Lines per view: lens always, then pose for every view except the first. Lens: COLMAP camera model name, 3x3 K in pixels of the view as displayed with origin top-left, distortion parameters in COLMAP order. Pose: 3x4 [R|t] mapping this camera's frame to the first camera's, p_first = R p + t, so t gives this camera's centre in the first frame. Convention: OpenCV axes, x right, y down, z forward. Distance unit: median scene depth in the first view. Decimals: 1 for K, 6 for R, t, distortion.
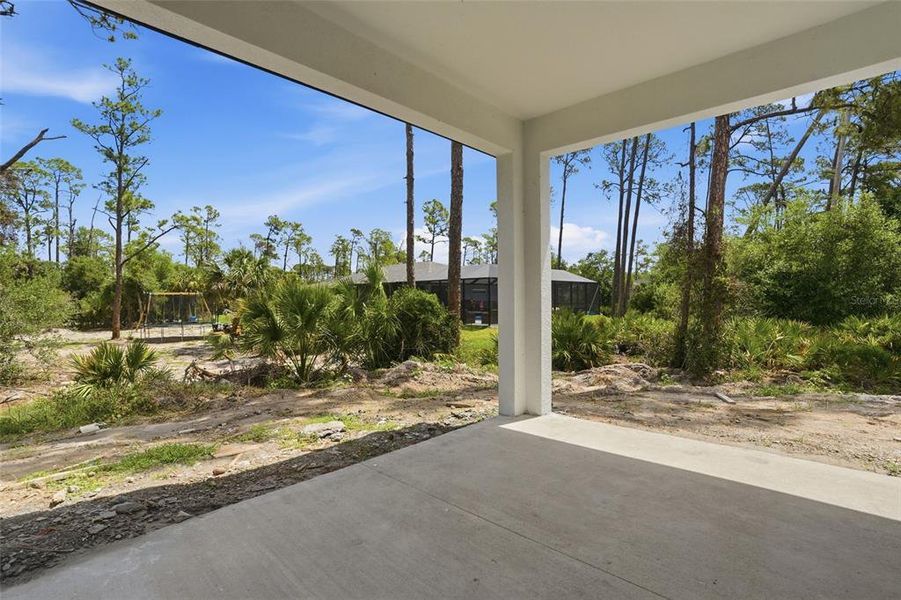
lens RADIAL K [[420.6, 0, 447.6], [0, 420.6, 301.0], [0, 0, 1]] dist [-0.023359, 0.001130]
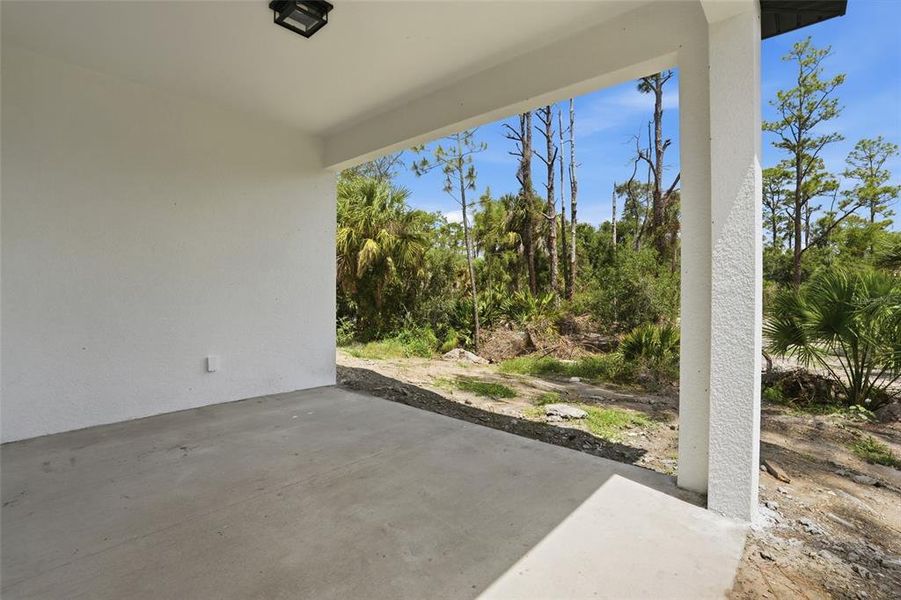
lens RADIAL K [[420.6, 0, 446.6], [0, 420.6, 298.5], [0, 0, 1]] dist [-0.023359, 0.001130]
pose [[0.044443, 0.026719, -0.998655, 0.146266], [-0.010046, 0.999604, 0.026297, -0.002121], [0.998961, 0.008863, 0.044694, 0.124676]]
